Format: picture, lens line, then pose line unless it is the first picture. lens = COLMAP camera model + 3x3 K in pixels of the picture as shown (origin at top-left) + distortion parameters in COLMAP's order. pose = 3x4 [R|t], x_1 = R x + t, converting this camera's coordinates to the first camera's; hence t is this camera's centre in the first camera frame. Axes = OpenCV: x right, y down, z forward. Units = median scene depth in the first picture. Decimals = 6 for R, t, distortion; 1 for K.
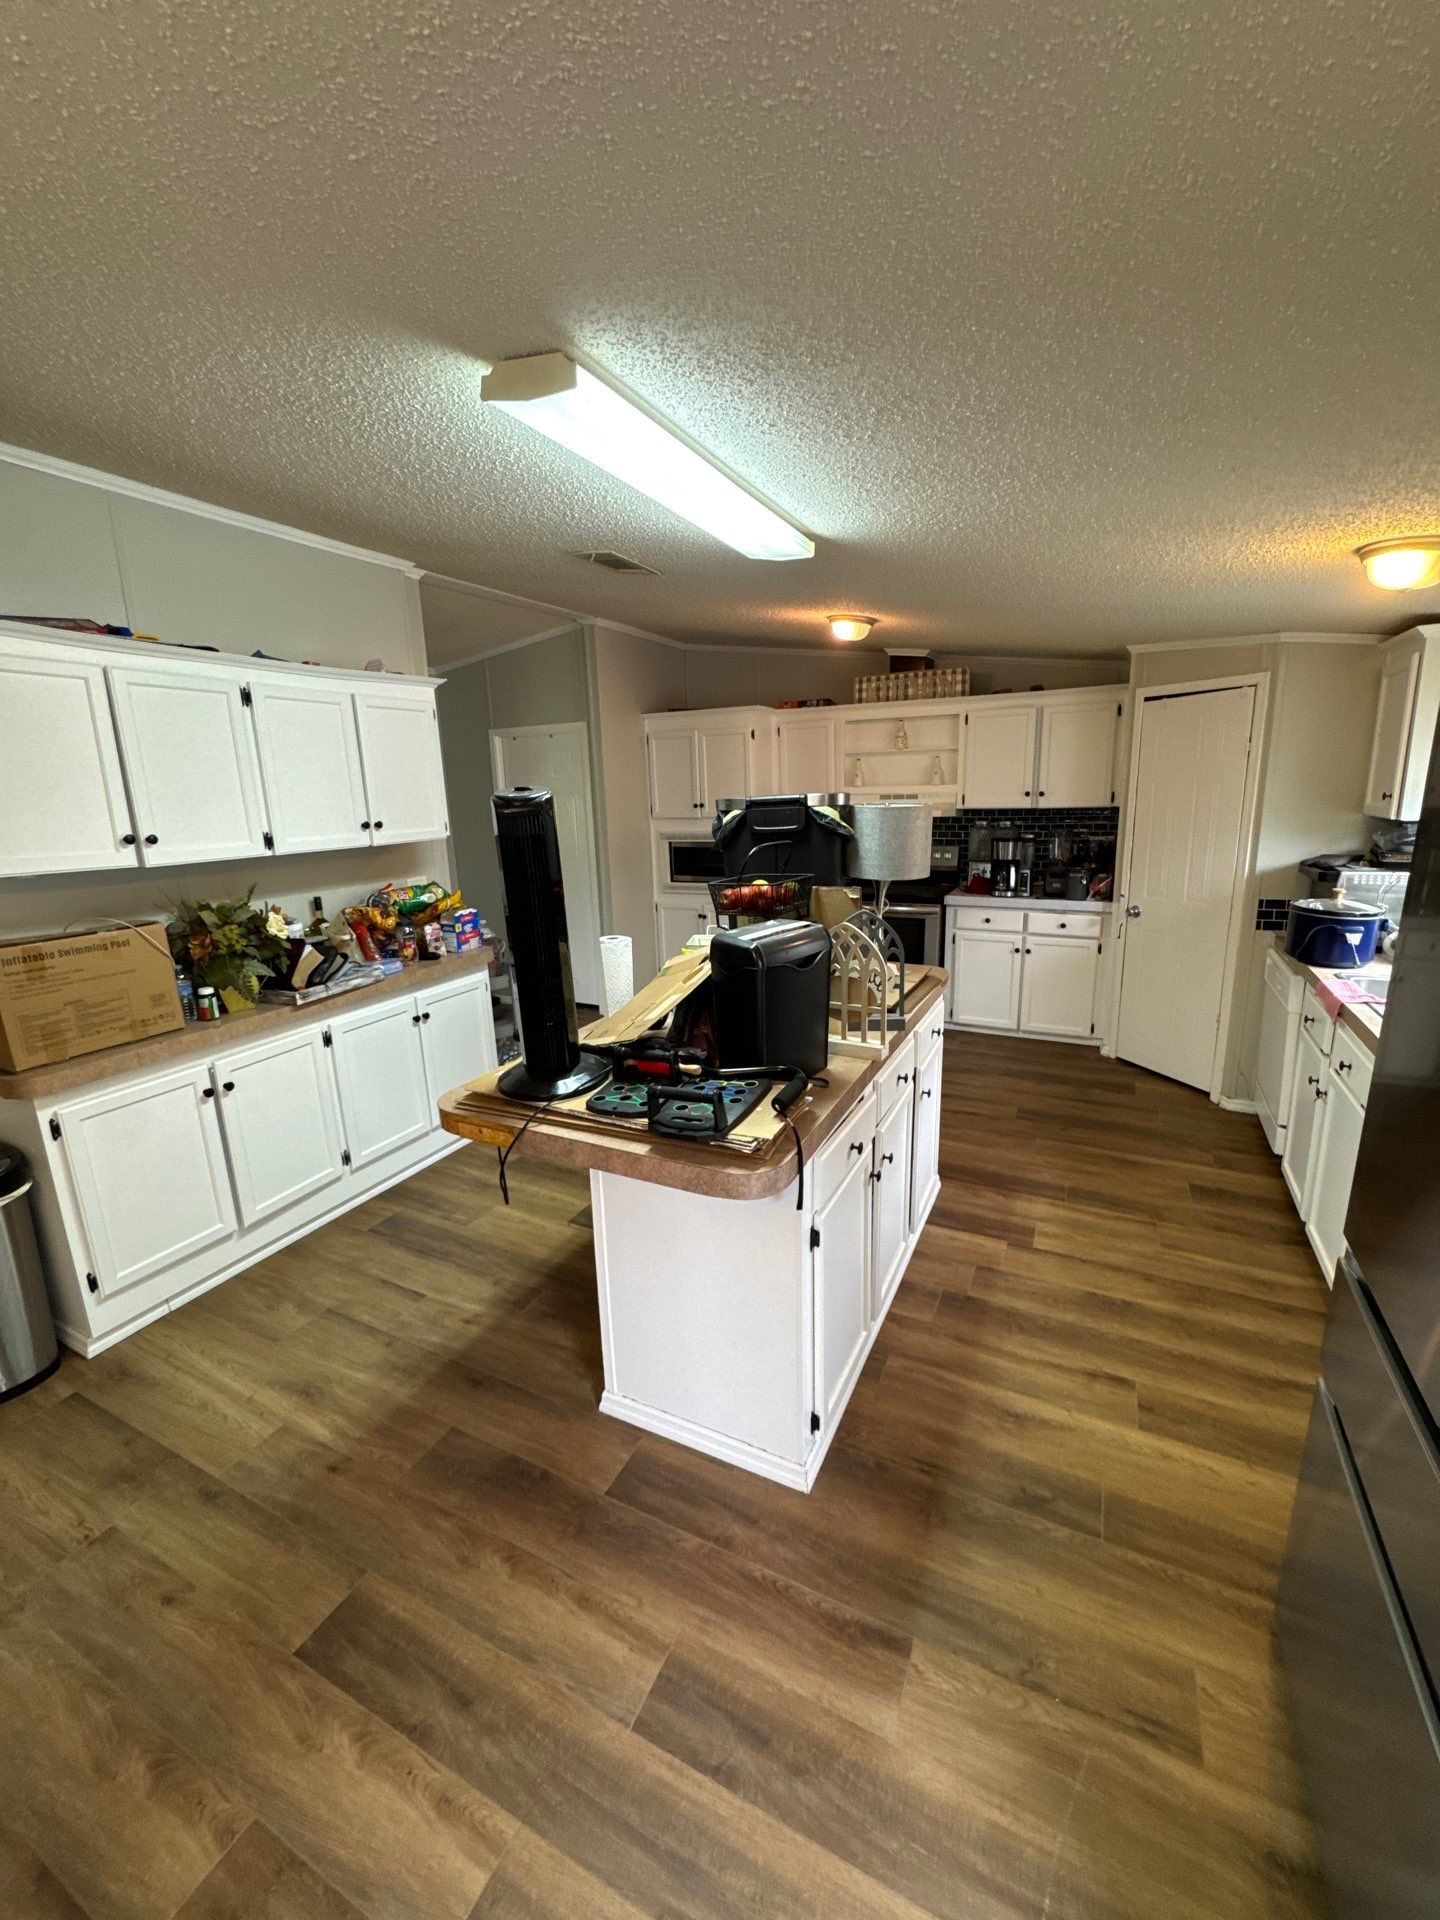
lens RADIAL K [[764.0, 0, 721.3], [0, 764.0, 958.3], [0, 0, 1]] dist [-0.001942, 0.000194]
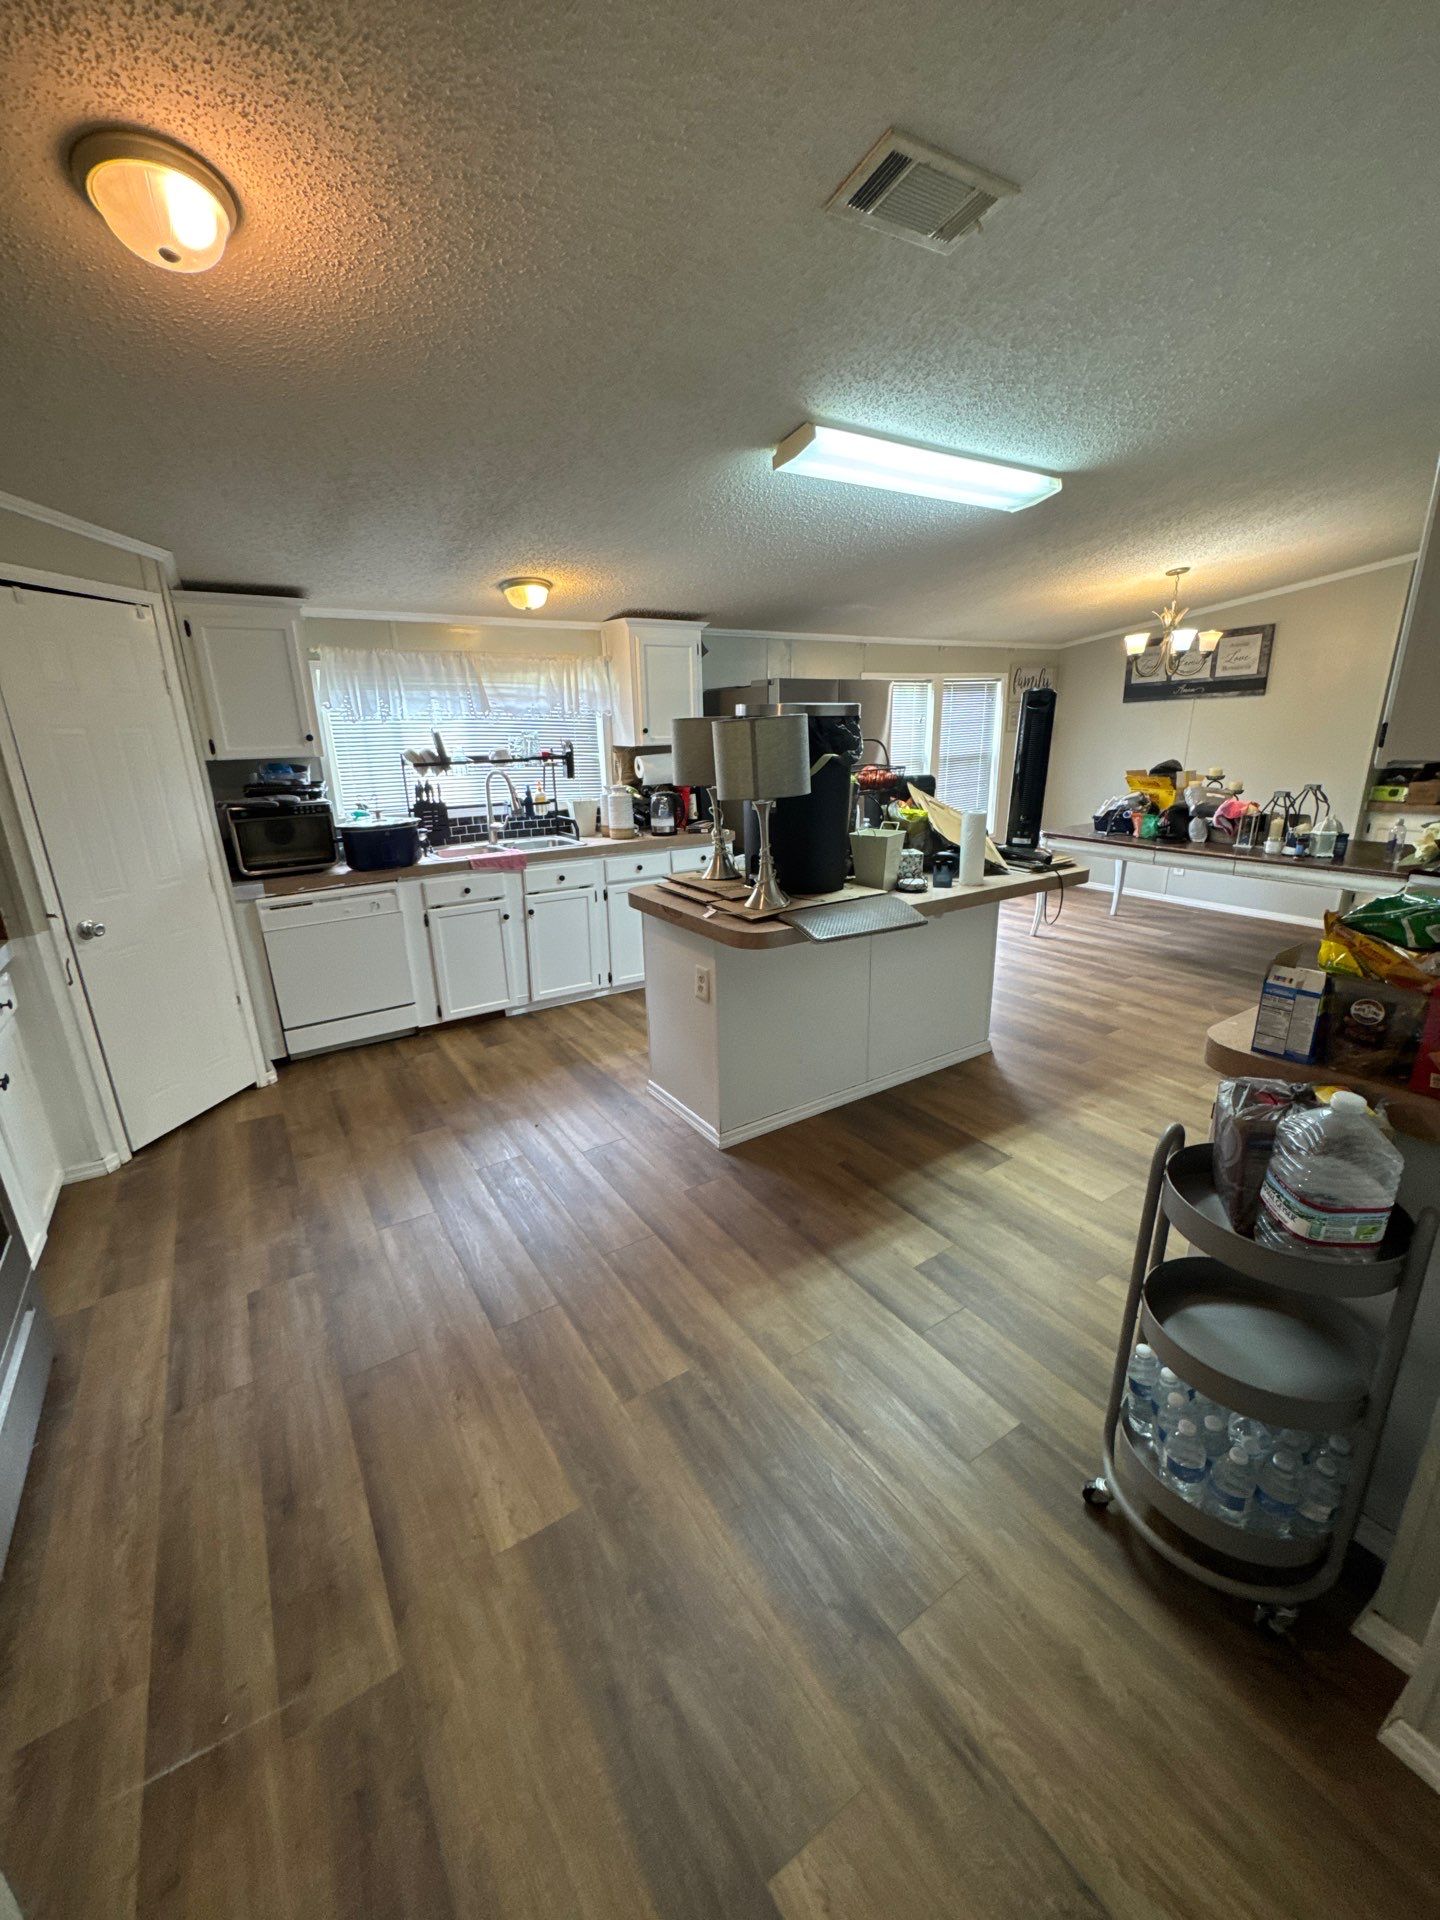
lens RADIAL K [[764.0, 0, 717.1], [0, 764.0, 954.2], [0, 0, 1]] dist [-0.001942, 0.000194]
pose [[-0.855079, -0.100170, 0.508730, -0.265421], [0.161337, 0.881051, 0.444657, -0.270596], [-0.492759, 0.462294, -0.737206, 1.352238]]
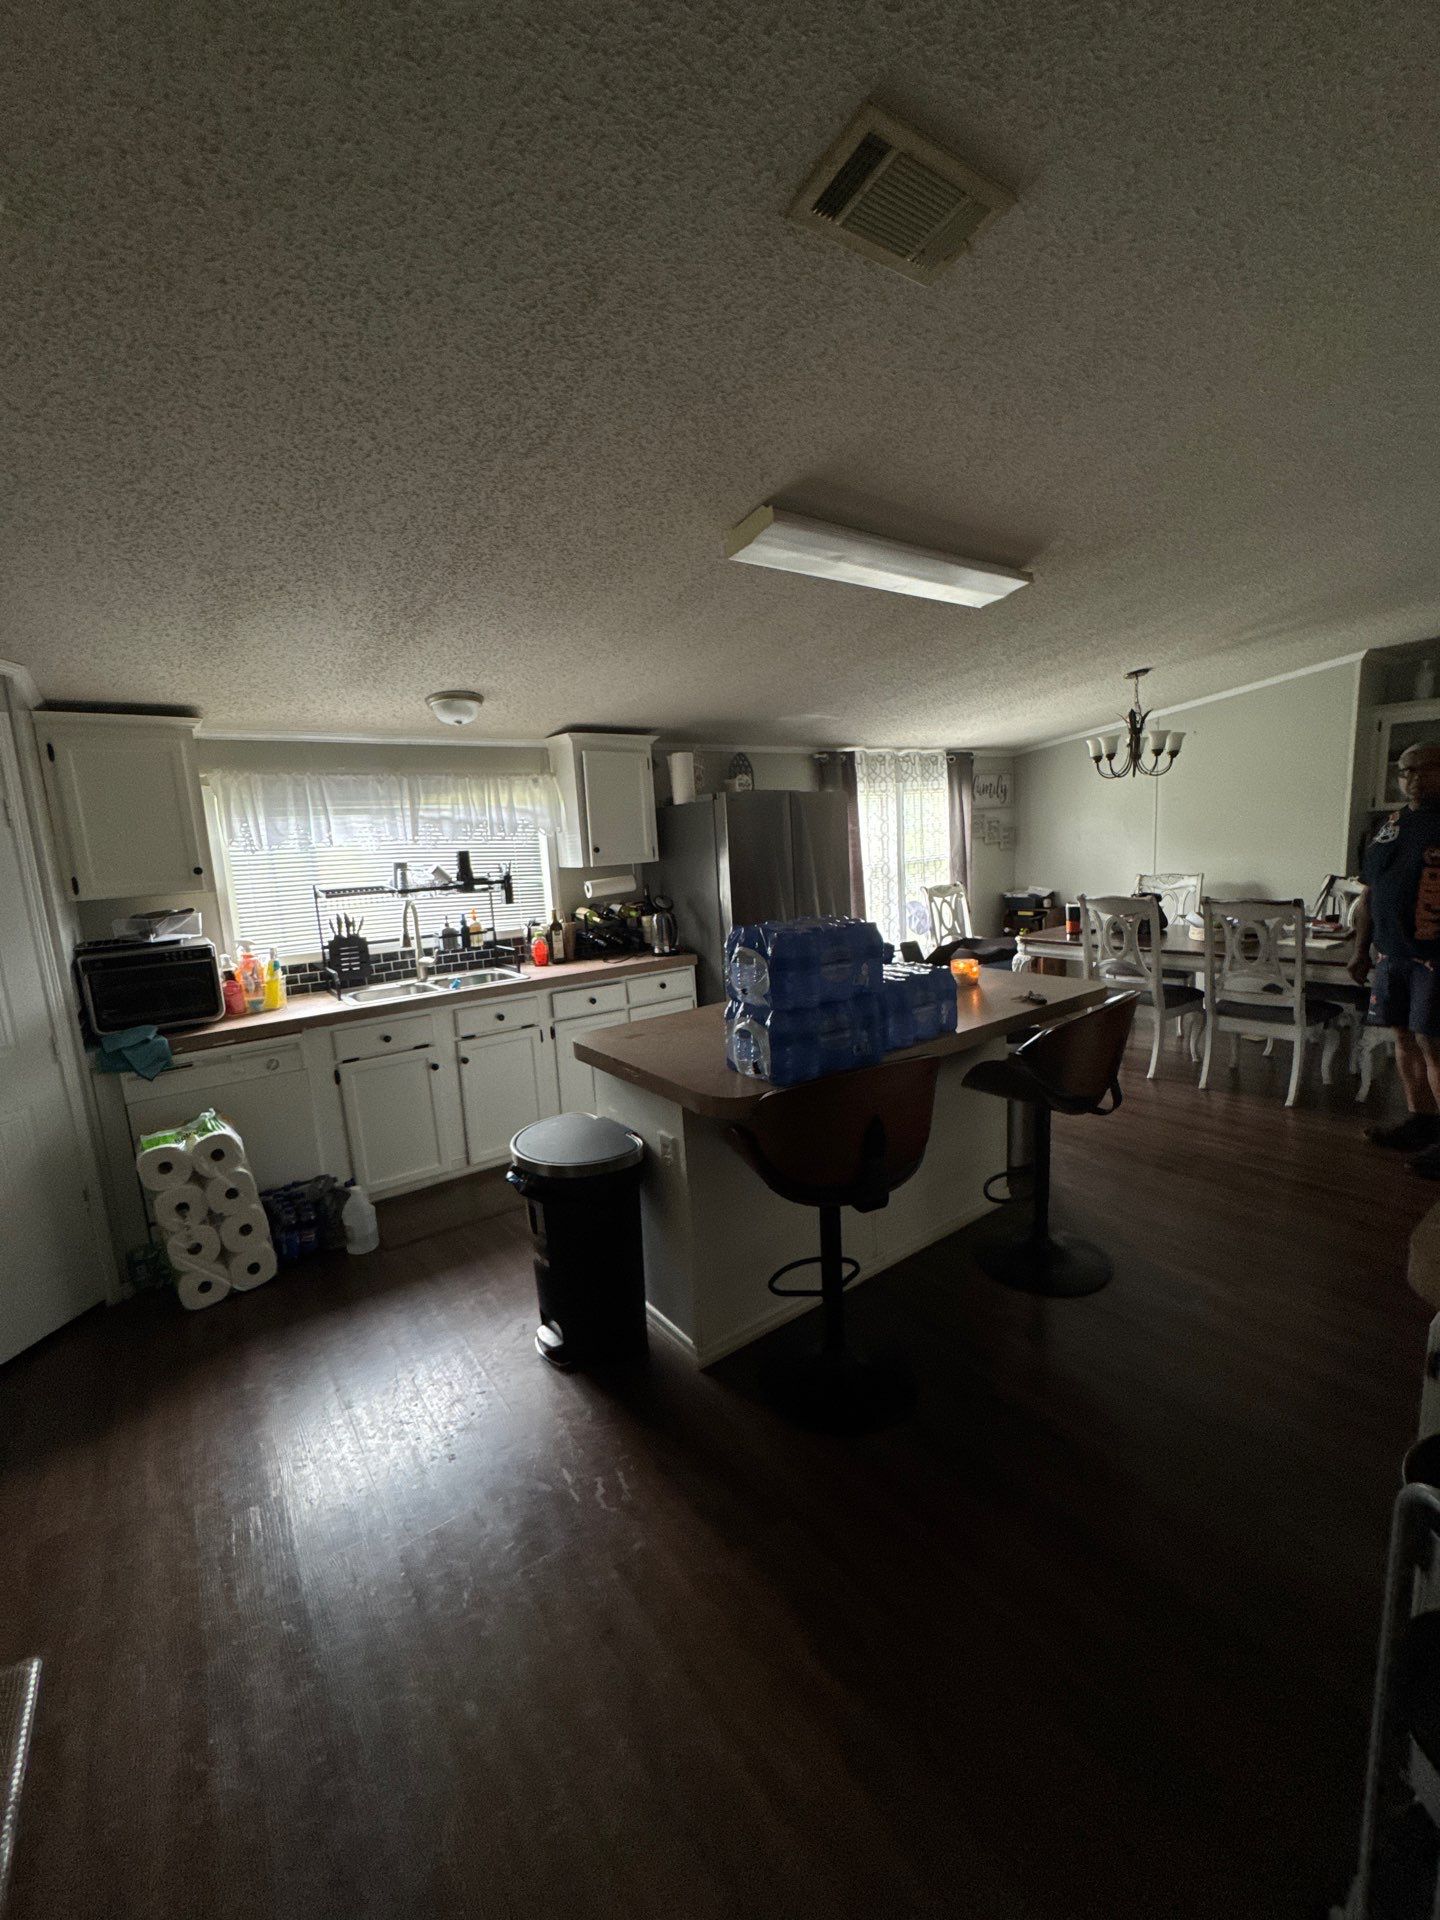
lens RADIAL K [[764.0, 0, 716.7], [0, 764.0, 955.1], [0, 0, 1]] dist [-0.001942, 0.000194]
pose [[-0.881993, 0.010054, 0.471156, -0.193801], [0.183254, 0.928405, 0.323237, -0.246642], [-0.434174, 0.371434, -0.820689, 1.240565]]
